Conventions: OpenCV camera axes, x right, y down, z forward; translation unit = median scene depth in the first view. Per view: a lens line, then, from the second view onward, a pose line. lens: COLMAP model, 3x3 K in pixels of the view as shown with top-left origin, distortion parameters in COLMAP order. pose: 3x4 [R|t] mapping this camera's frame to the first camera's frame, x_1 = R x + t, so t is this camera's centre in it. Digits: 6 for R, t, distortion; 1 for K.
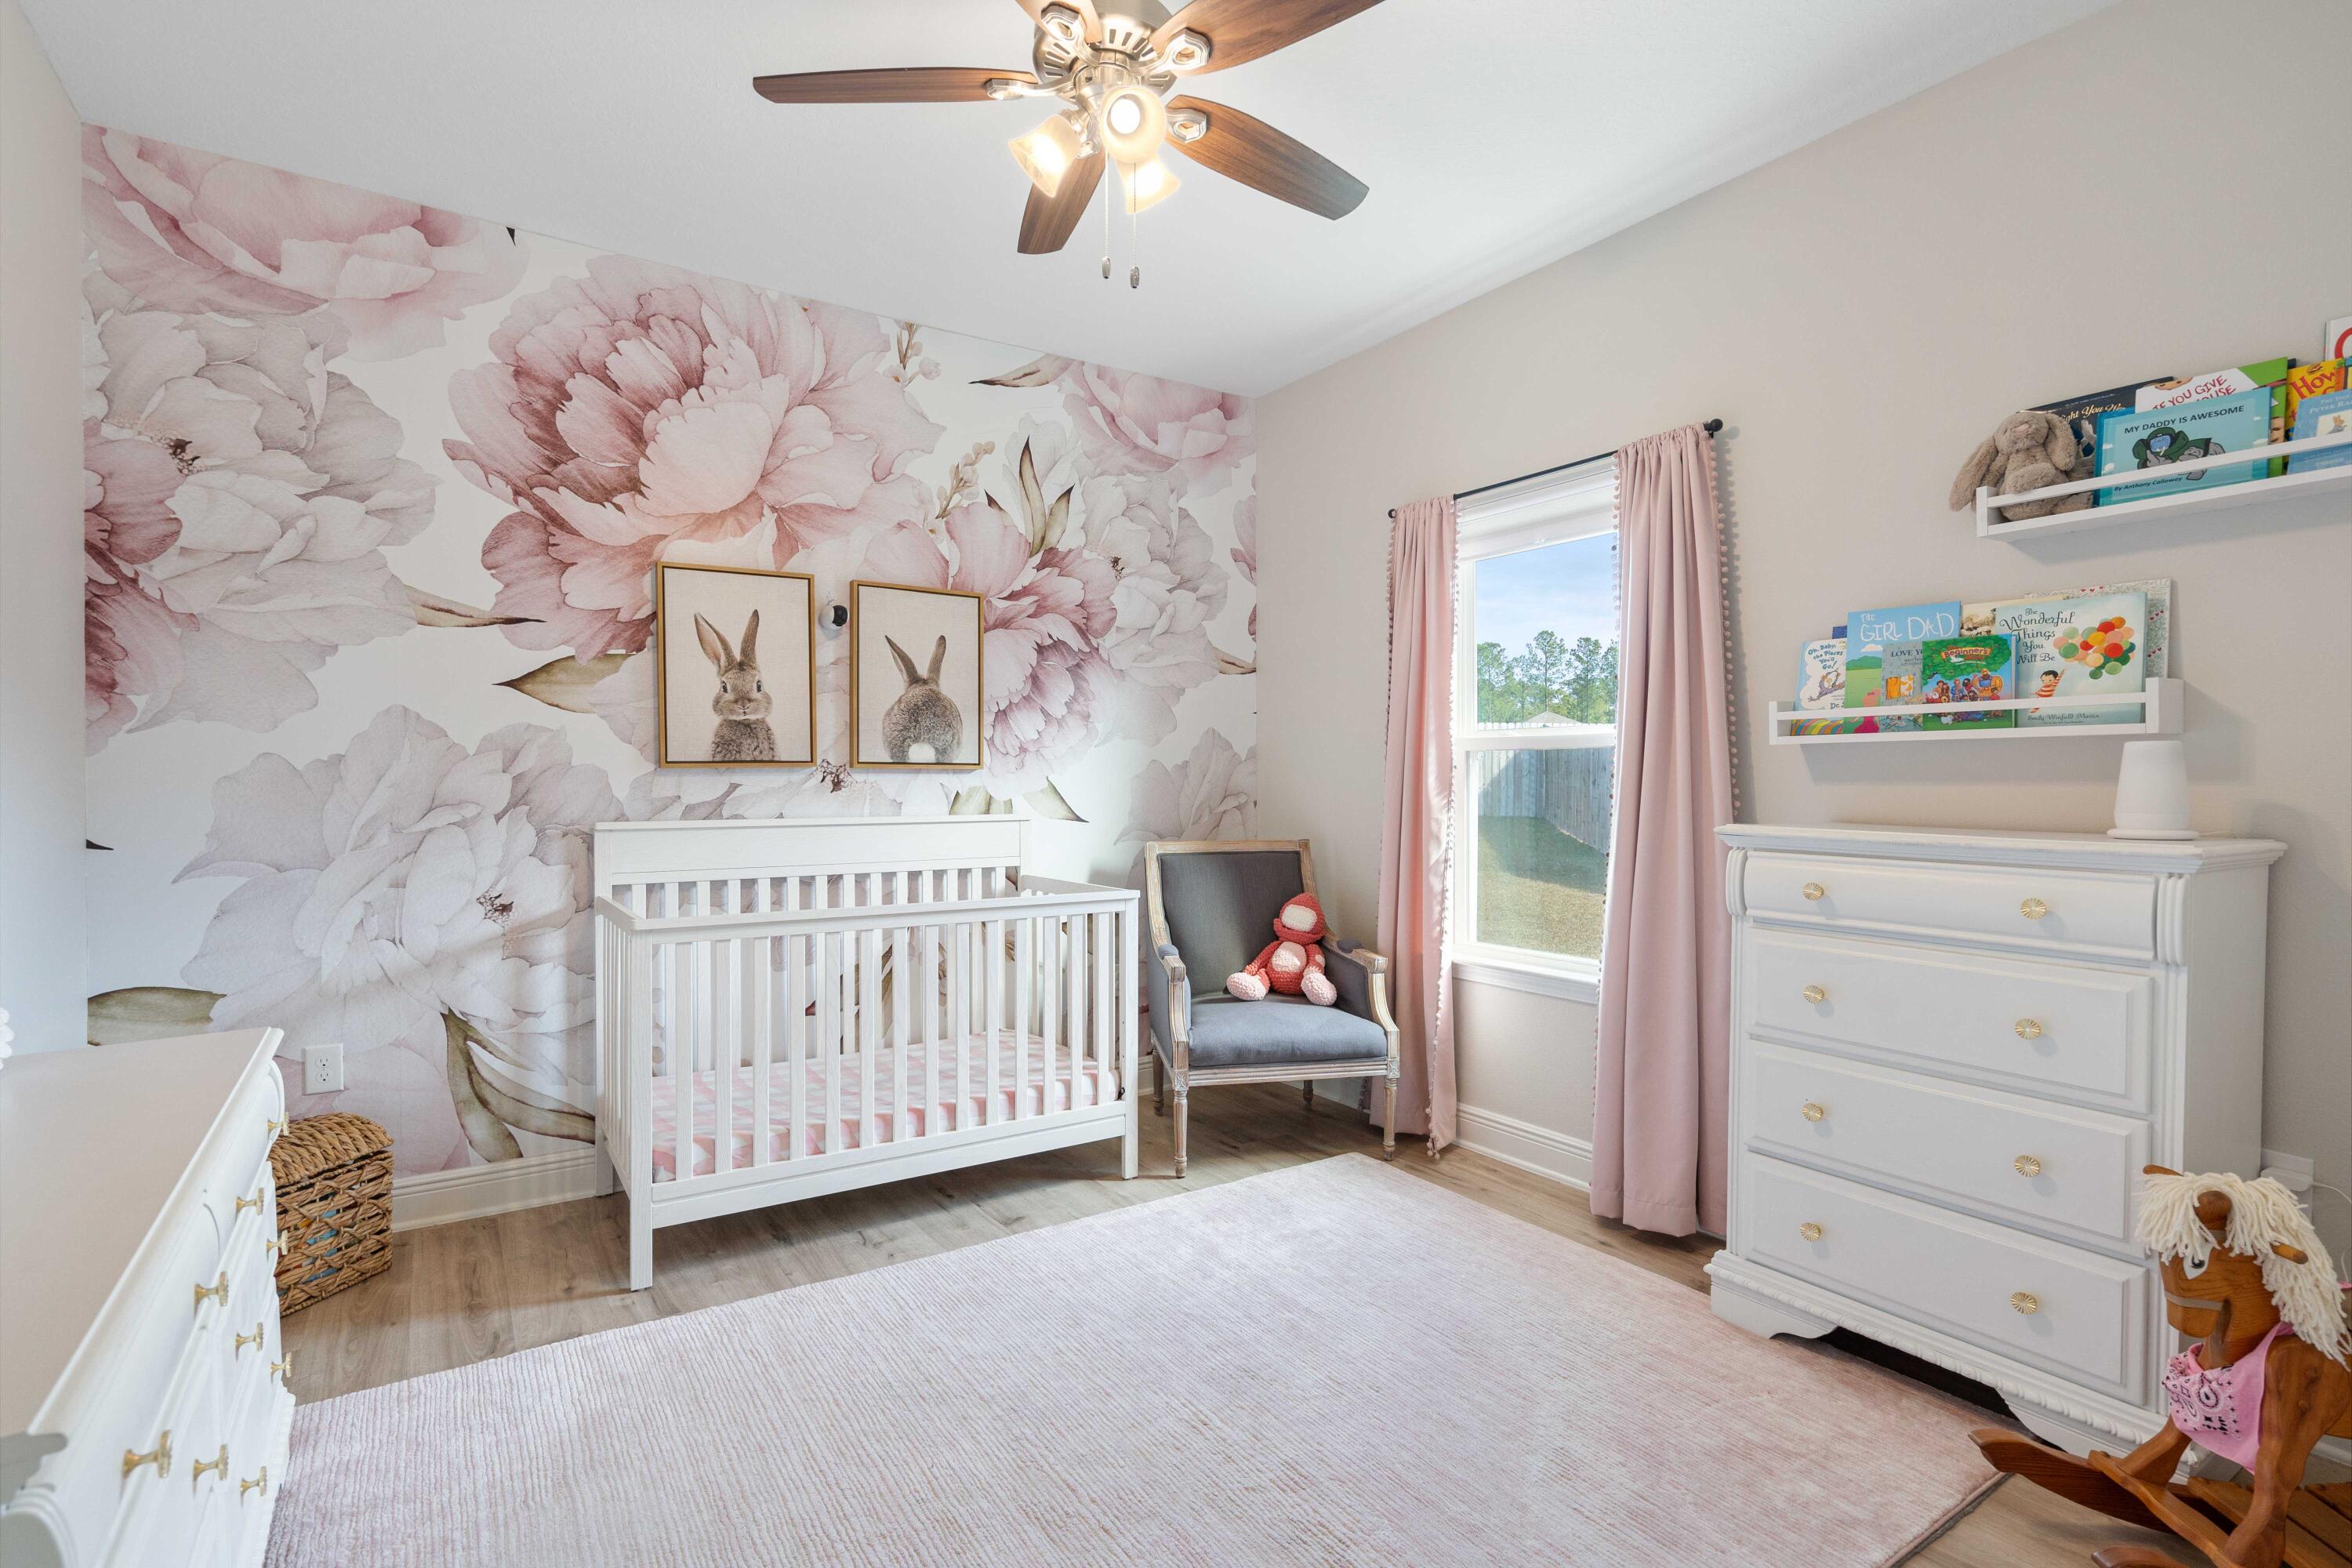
lens RADIAL K [[1157.1, 0, 1182.6], [0, 1157.1, 784.3], [0, 0, 1]] dist [-0.007043, -0.000147]
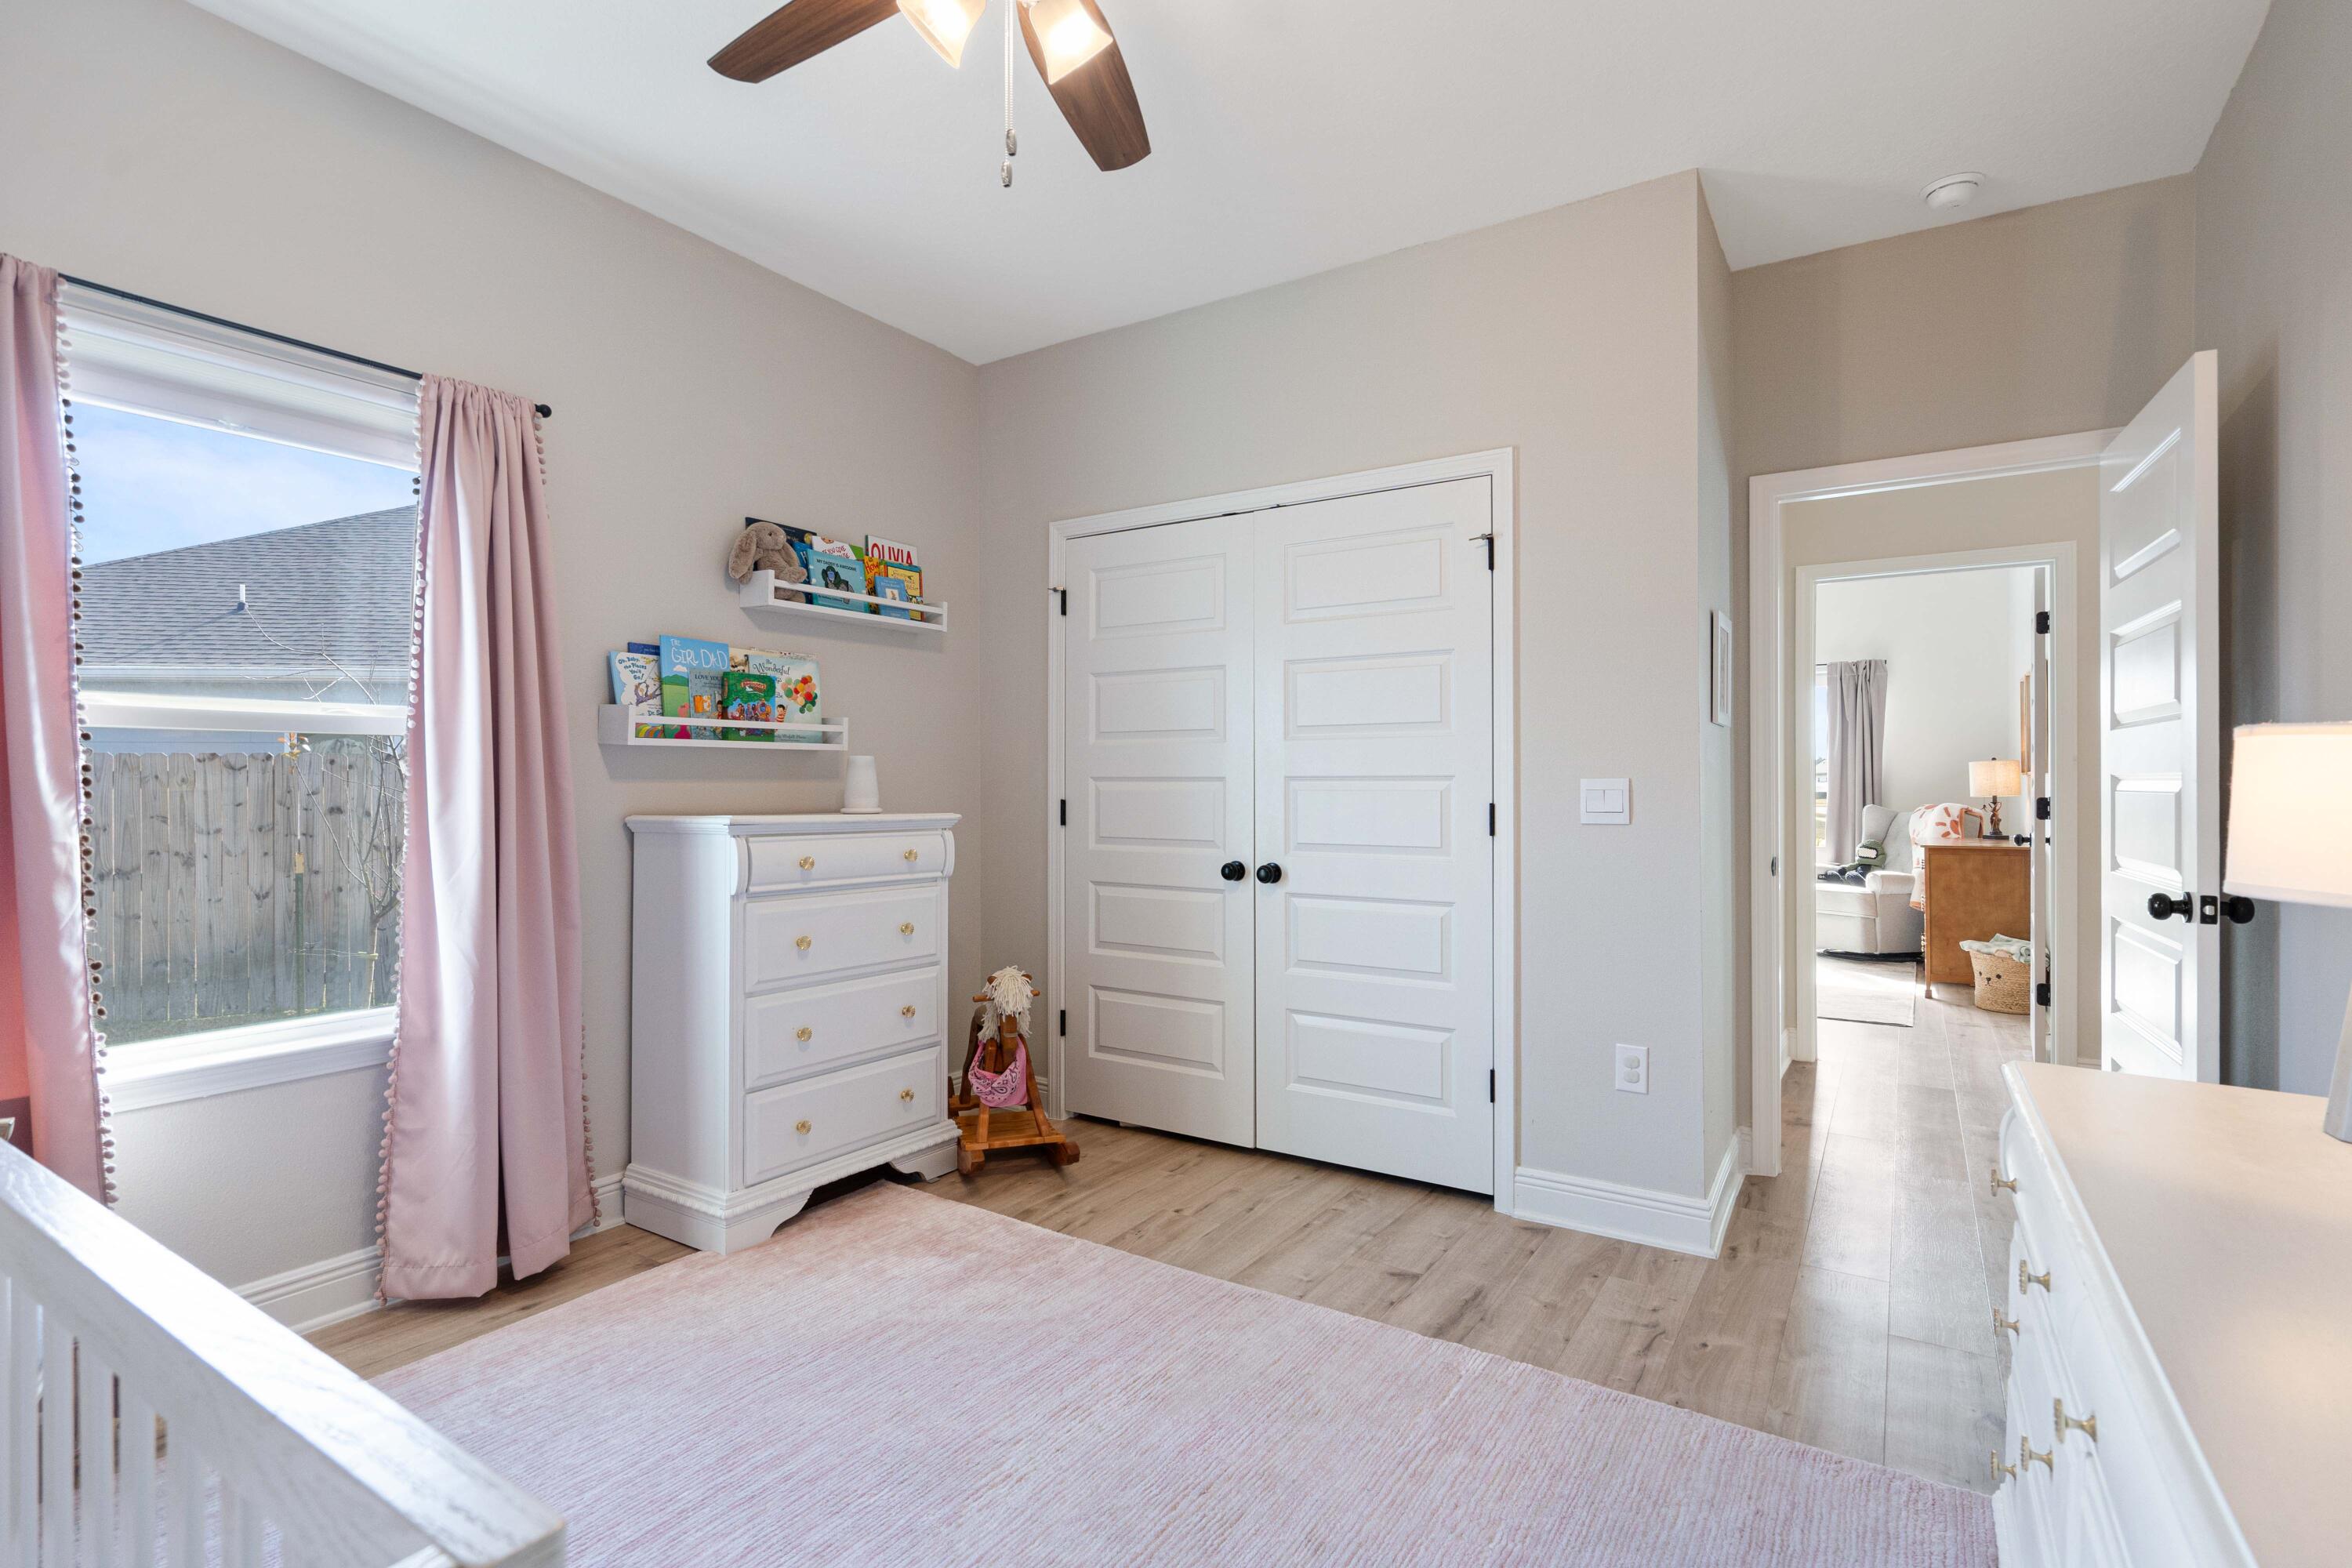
lens RADIAL K [[1083.0, 0, 1182.9], [0, 1083.0, 793.3], [0, 0, 1]] dist [-0.000035, 0.000347]
pose [[-0.408610, -0.002384, 0.912706, -0.728151], [0.008937, 0.999938, 0.006613, 0.010708], [-0.912665, 0.010859, -0.408563, 1.098670]]
